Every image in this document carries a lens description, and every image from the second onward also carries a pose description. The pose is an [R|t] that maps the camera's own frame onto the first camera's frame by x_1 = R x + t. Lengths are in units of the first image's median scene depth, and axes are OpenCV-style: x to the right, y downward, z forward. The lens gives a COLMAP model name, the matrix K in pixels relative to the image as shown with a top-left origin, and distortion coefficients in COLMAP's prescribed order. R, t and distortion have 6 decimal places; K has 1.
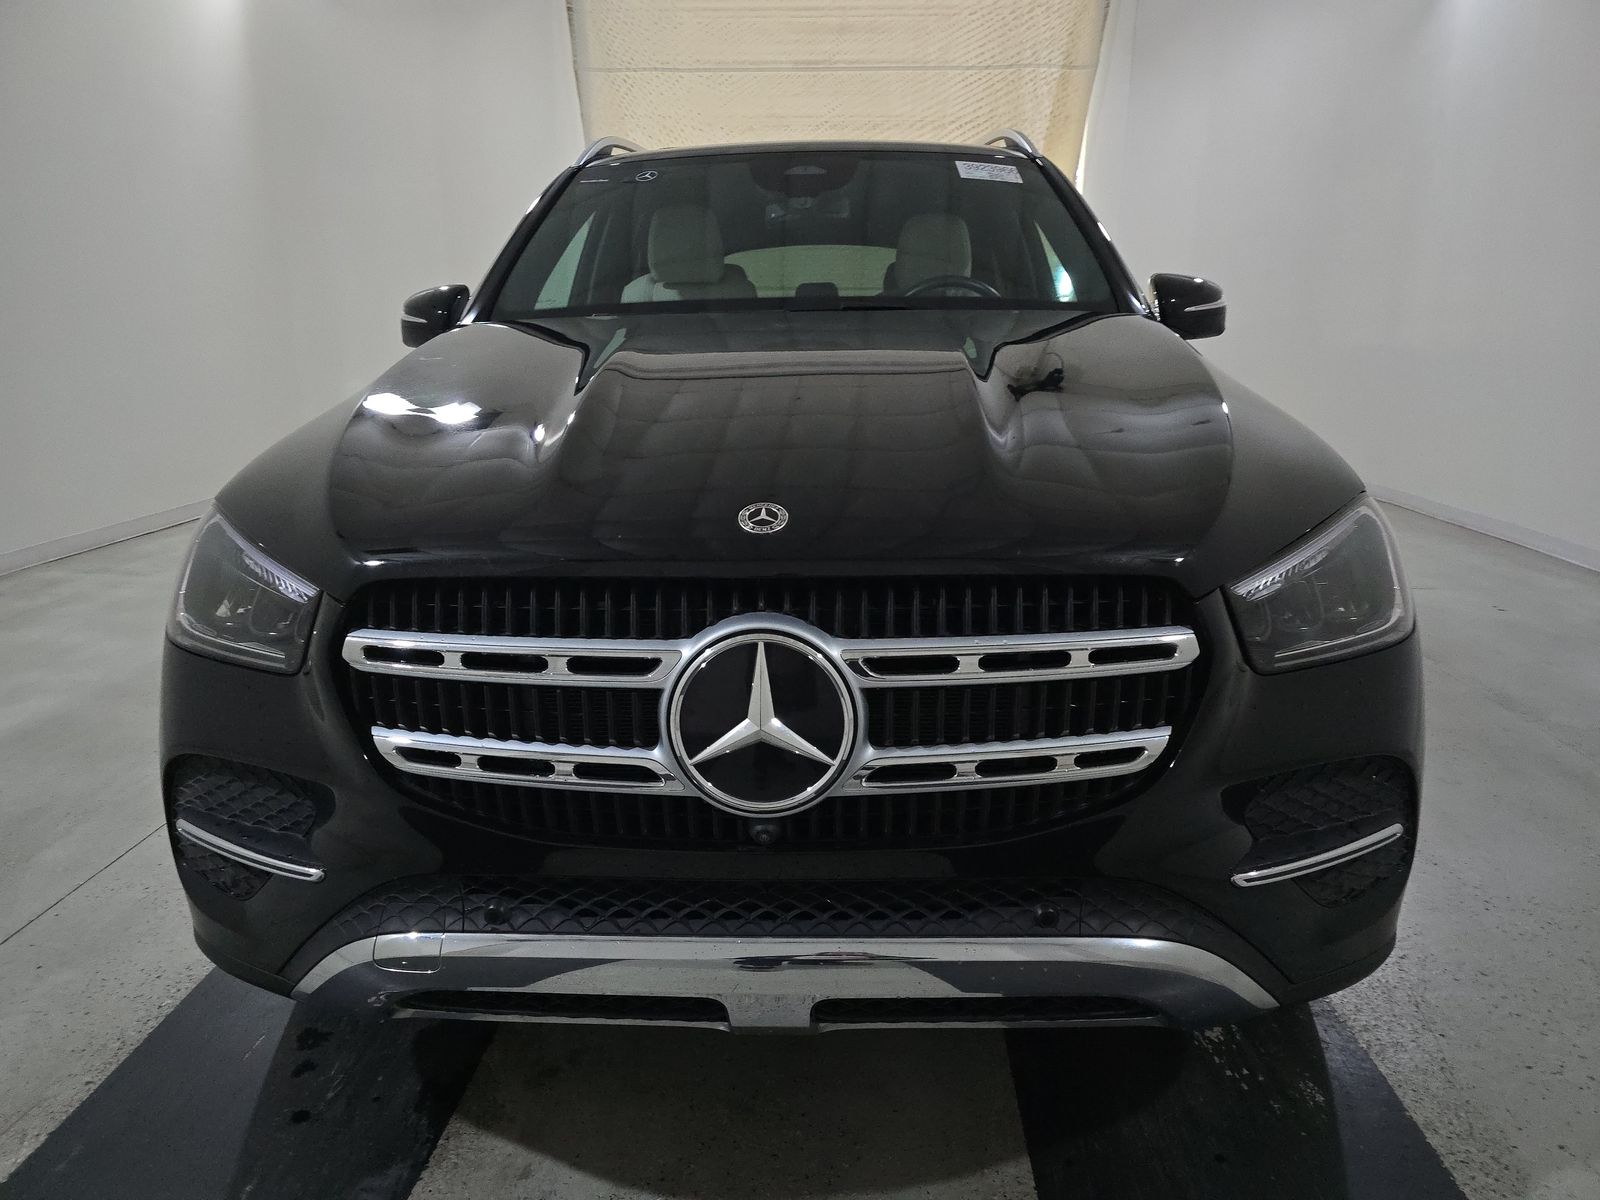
lens RADIAL K [[1079.7, 0, 798.8], [0, 1079.7, 607.1], [0, 0, 1]] dist [0.008803, -0.026924]
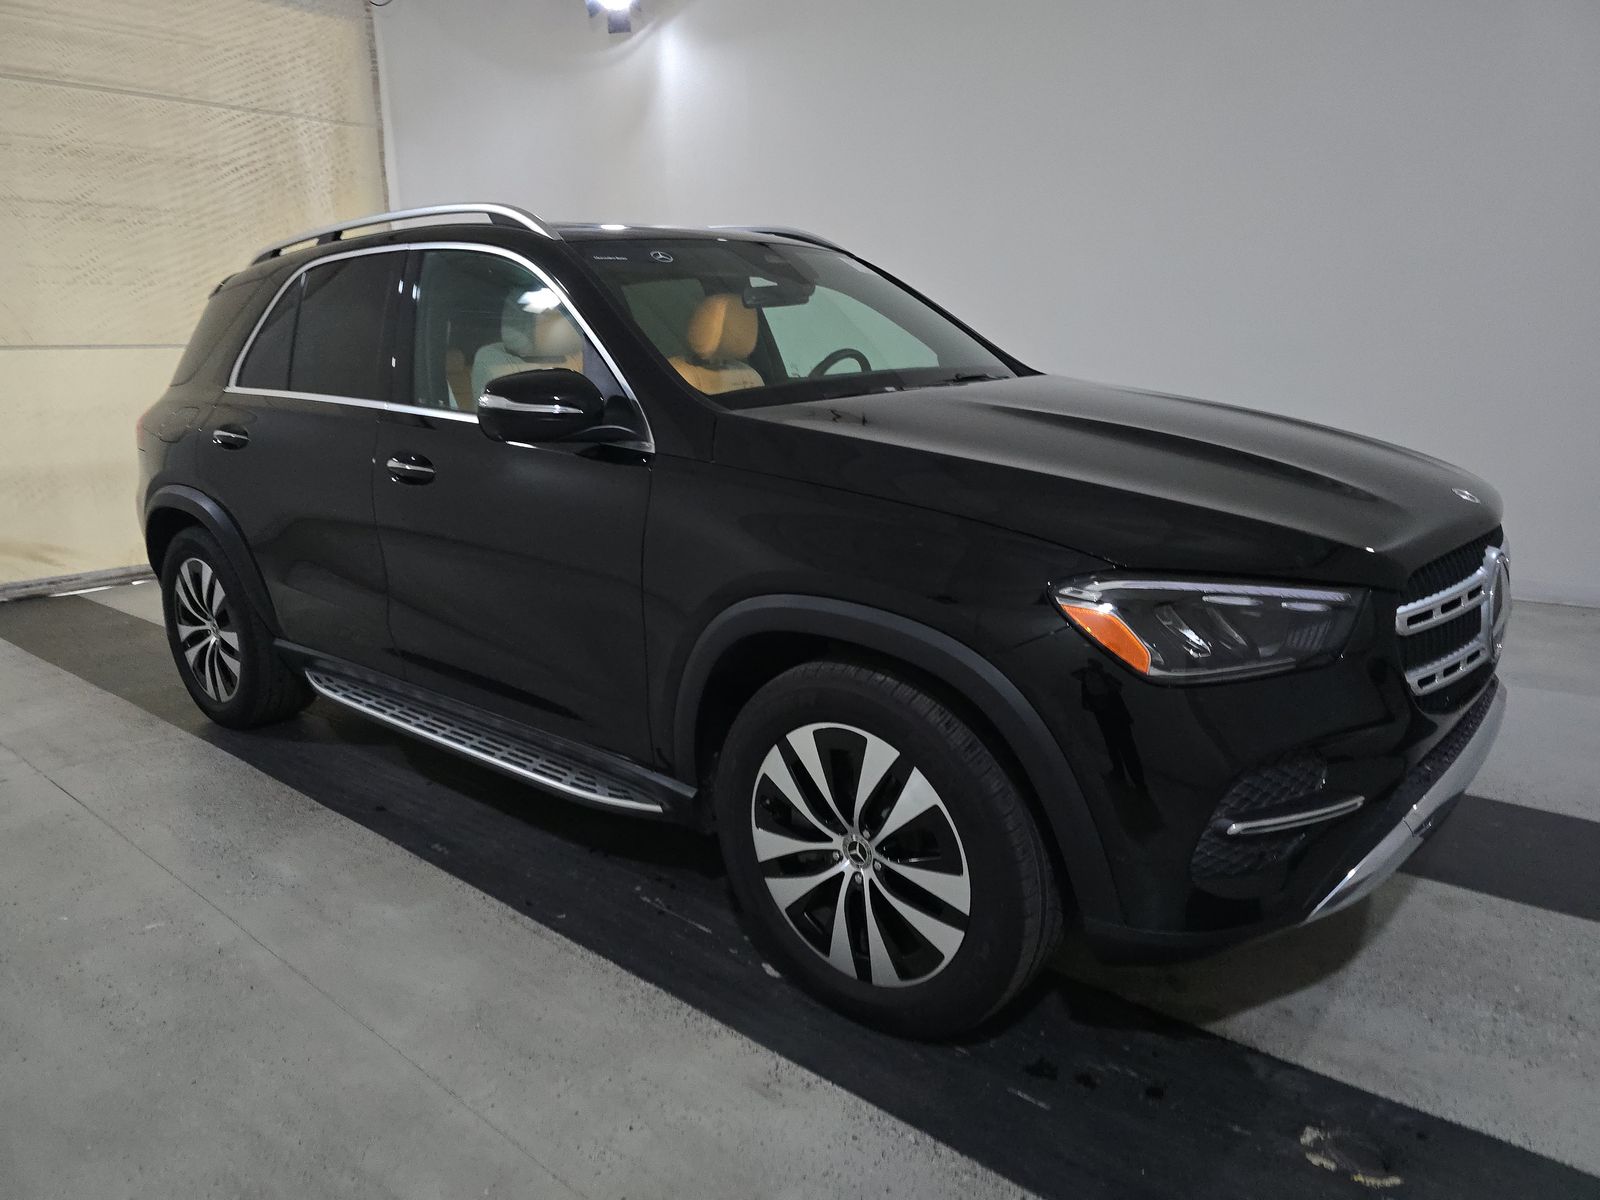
lens RADIAL K [[1079.7, 0, 792.8], [0, 1079.7, 604.2], [0, 0, 1]] dist [0.008803, -0.026924]
pose [[0.619448, -0.185805, 0.762732, -0.326864], [0.212438, 0.975011, 0.064987, -0.045633], [-0.755747, 0.121777, 0.643441, 0.101882]]
